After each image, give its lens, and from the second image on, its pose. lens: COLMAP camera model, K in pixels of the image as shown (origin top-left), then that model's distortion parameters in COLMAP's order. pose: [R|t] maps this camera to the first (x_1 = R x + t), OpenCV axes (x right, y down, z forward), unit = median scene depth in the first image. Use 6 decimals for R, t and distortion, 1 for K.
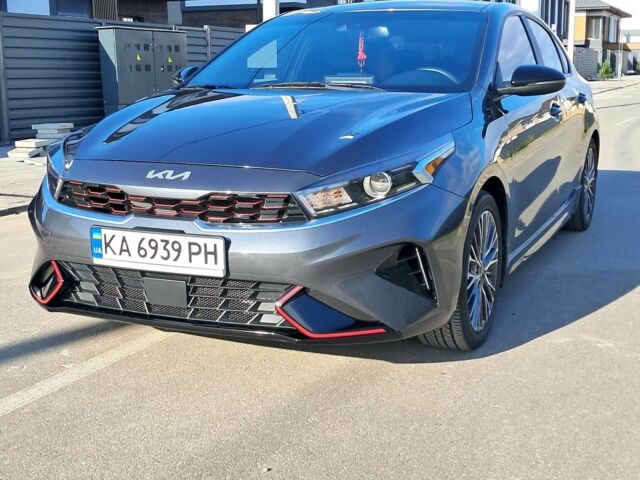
lens RADIAL K [[903.7, 0, 325.2], [0, 903.7, 236.9], [0, 0, 1]] dist [0.165808, 0.000000]
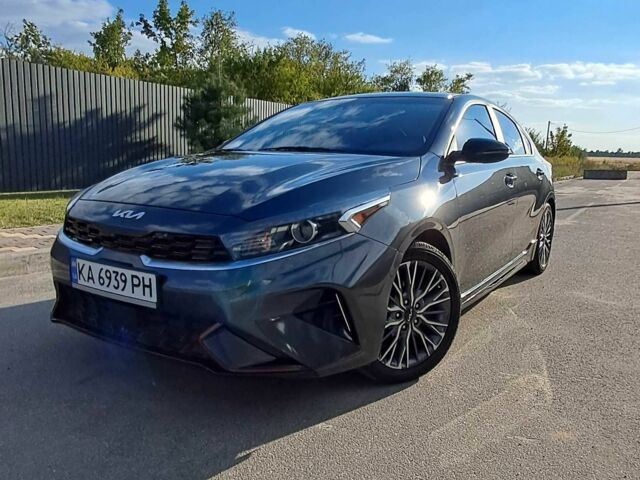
lens RADIAL K [[538.7, 0, 317.2], [0, 538.7, 243.4], [0, 0, 1]] dist [-0.002391, 0.027252]
pose [[0.984666, 0.048388, -0.167605, 0.179260], [-0.053364, 0.998254, -0.025311, -0.027622], [0.166087, 0.033867, 0.985529, 0.376070]]
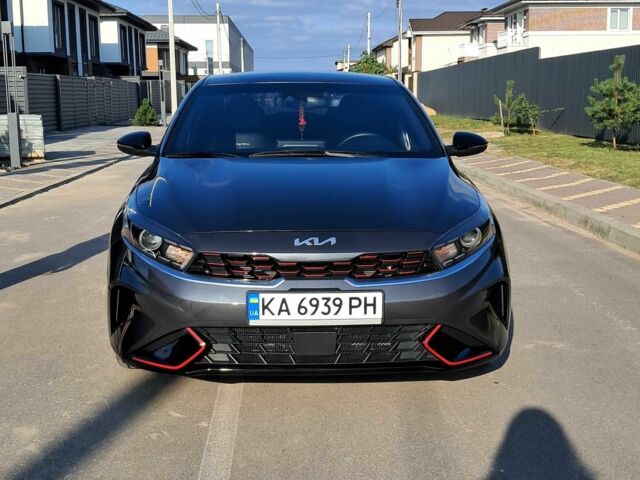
lens RADIAL K [[903.7, 0, 349.1], [0, 903.7, 235.9], [0, 0, 1]] dist [0.165808, 0.000000]
pose [[0.892156, -0.066714, 0.446775, -0.656028], [0.081567, 0.996569, -0.014068, -0.056246], [-0.444303, 0.048993, 0.894536, -0.052723]]
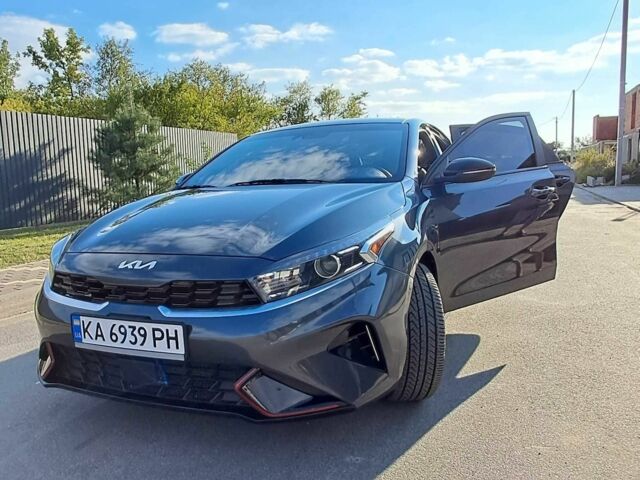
lens RADIAL K [[538.7, 0, 306.4], [0, 538.7, 225.9], [0, 0, 1]] dist [-0.002391, 0.027252]
pose [[0.999033, -0.042492, -0.011299, 0.042173], [0.041293, 0.995008, -0.090851, -0.047915], [0.015103, 0.090296, 0.995800, 0.351327]]
